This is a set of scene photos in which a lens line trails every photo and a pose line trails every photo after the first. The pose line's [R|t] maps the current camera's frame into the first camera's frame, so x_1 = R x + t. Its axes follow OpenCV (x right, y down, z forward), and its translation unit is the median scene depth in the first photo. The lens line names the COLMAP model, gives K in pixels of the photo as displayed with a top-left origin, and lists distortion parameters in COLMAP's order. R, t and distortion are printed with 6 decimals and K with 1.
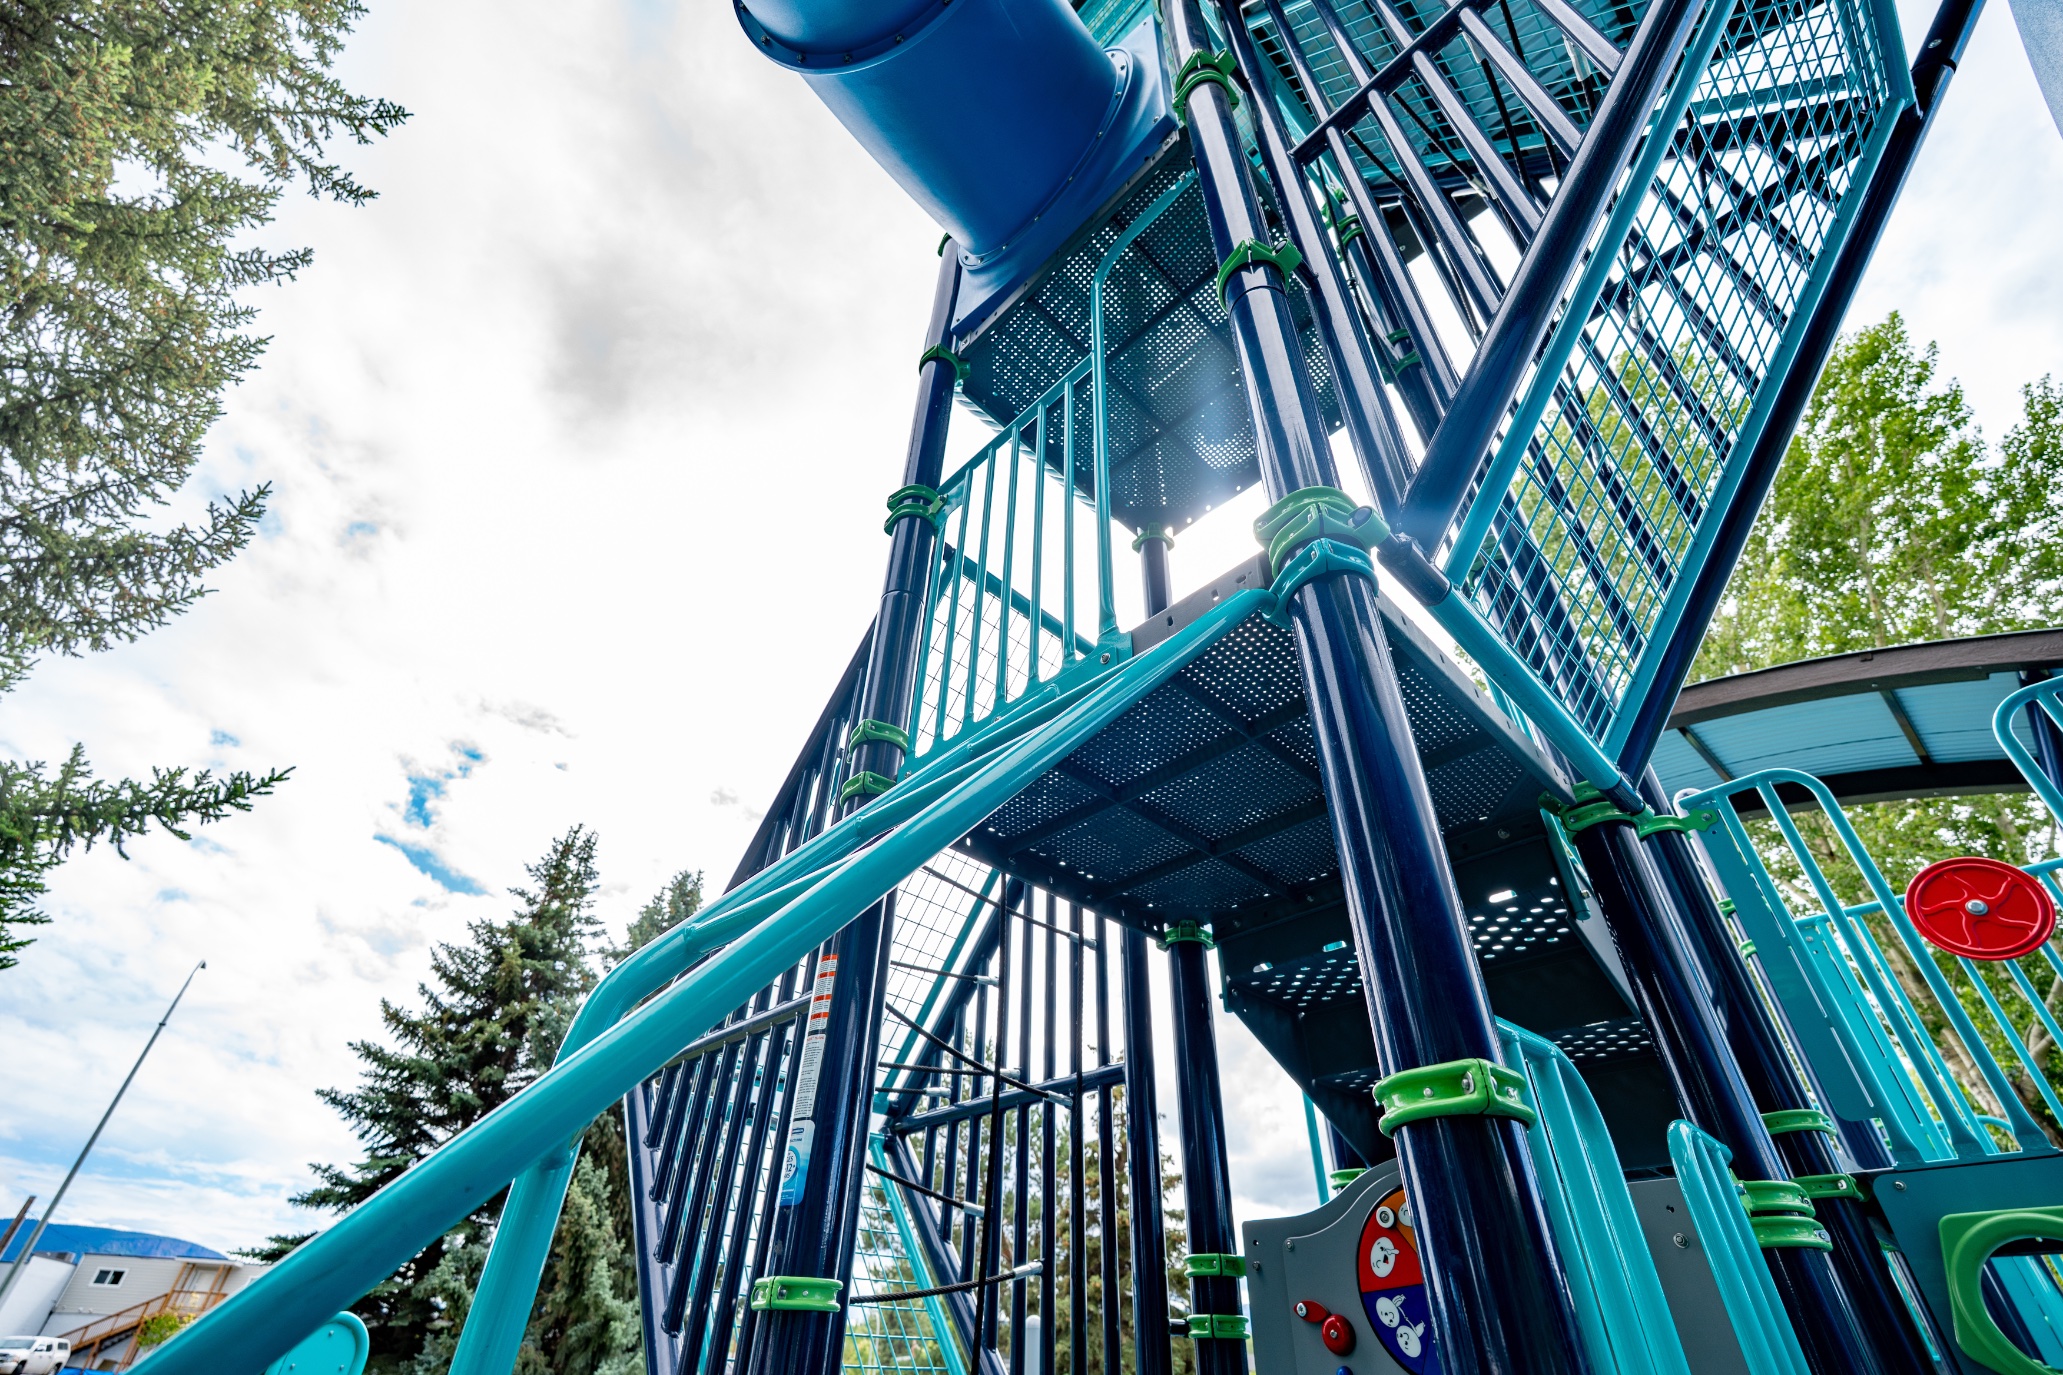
lens RADIAL K [[903.6, 0, 1034.2], [0, 903.6, 692.9], [0, 0, 1]] dist [-0.003015, -0.000474]
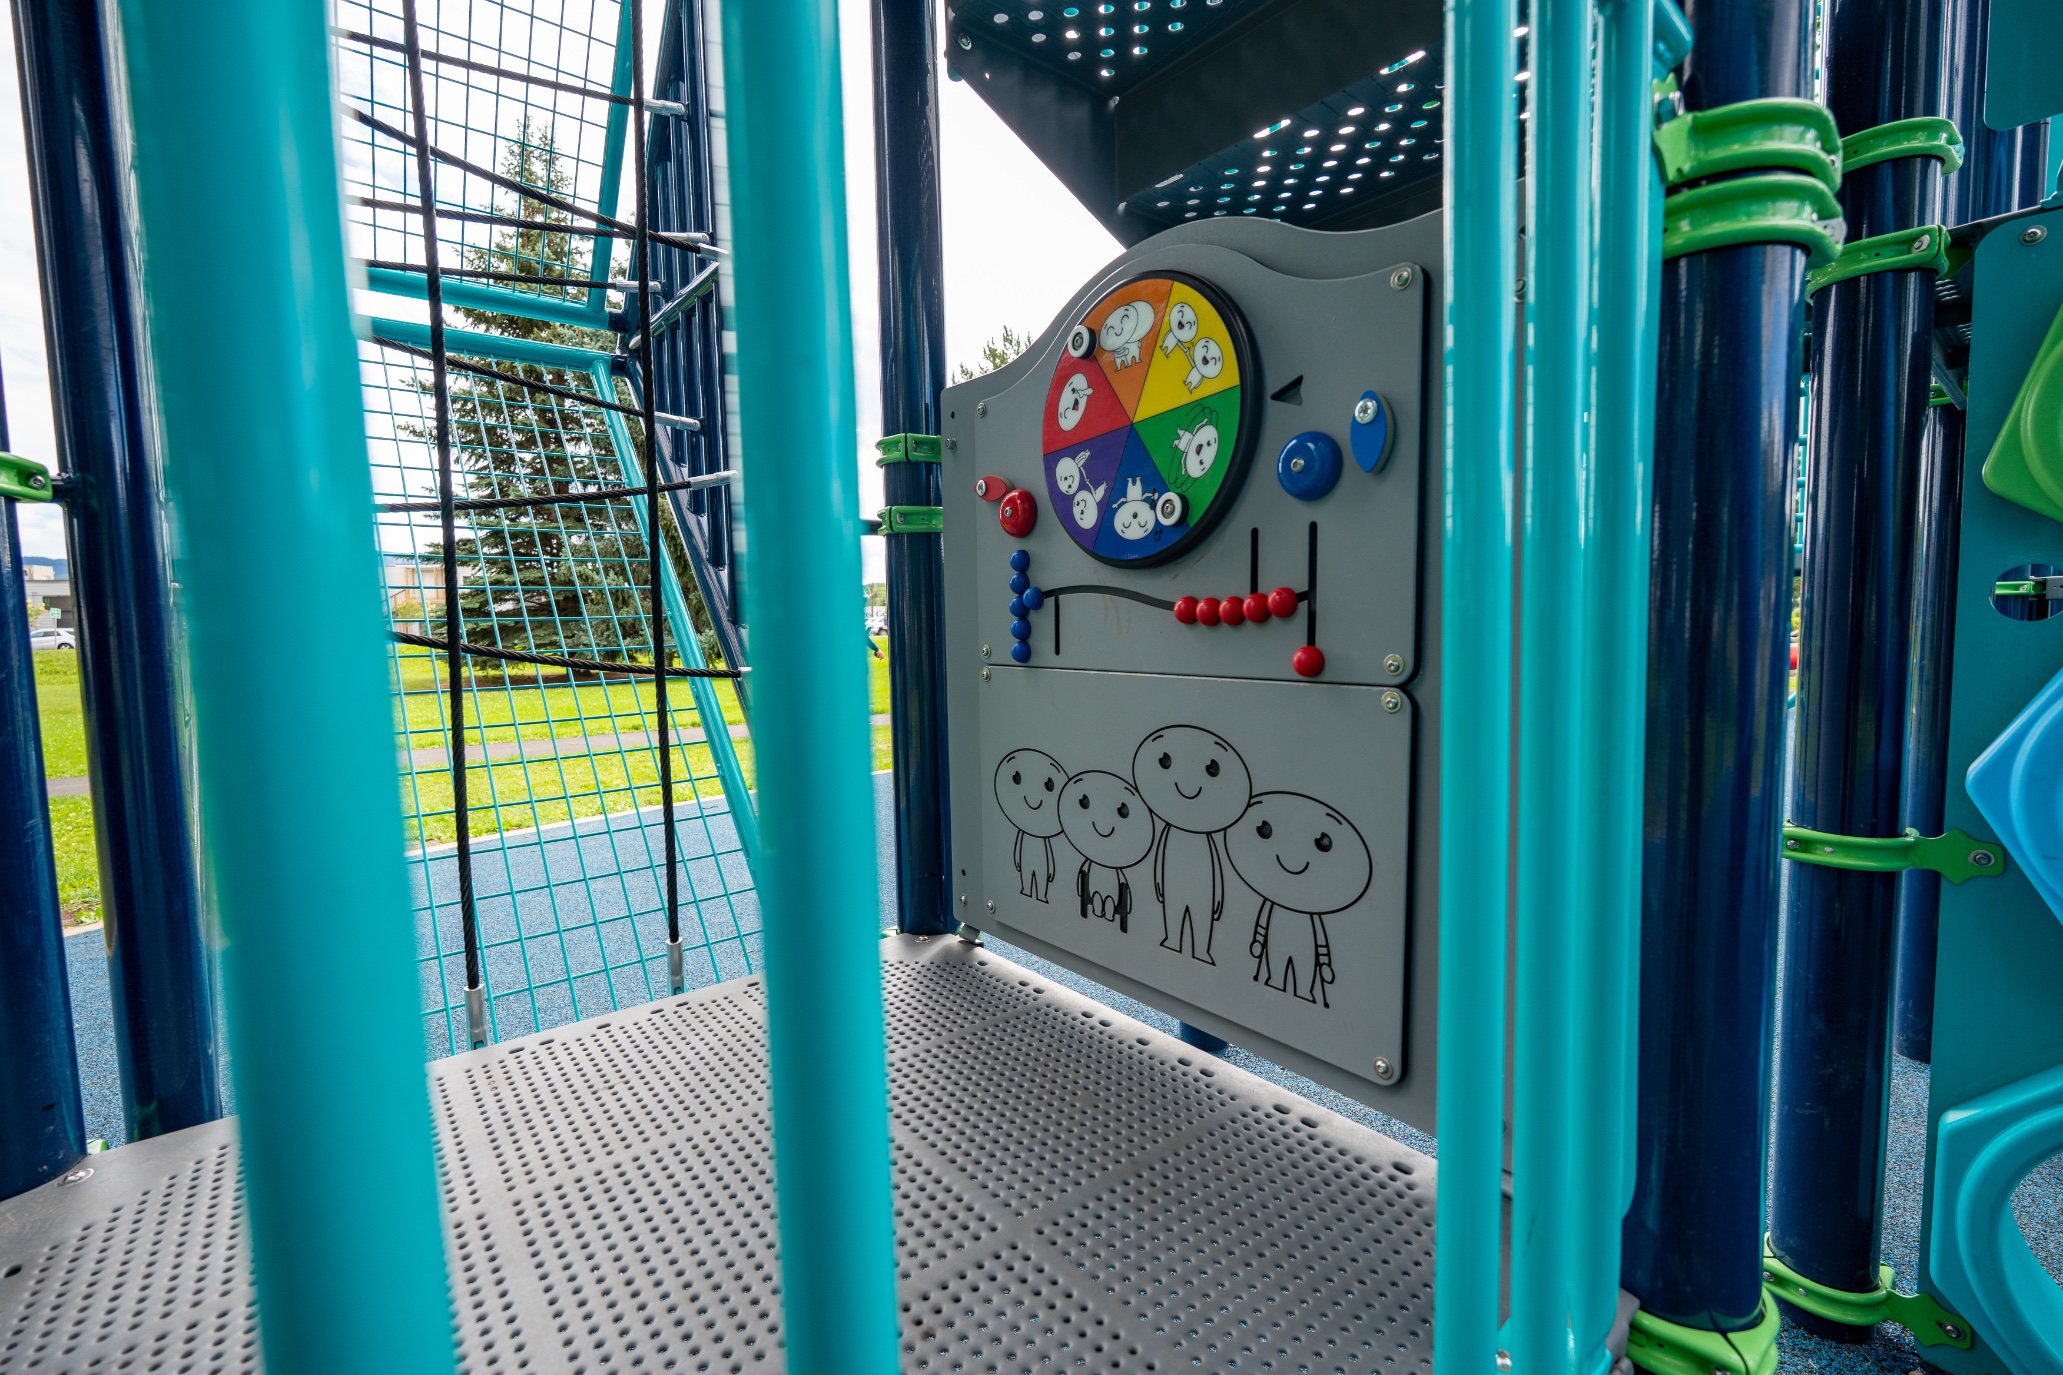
lens RADIAL K [[890.1, 0, 1023.1], [0, 890.1, 684.7], [0, 0, 1]] dist [-0.004064, -0.000137]
pose [[0.994353, -0.044291, -0.096434, 0.401091], [0.097750, 0.735996, 0.669892, 0.345220], [0.041305, -0.675535, 0.736170, 0.397505]]
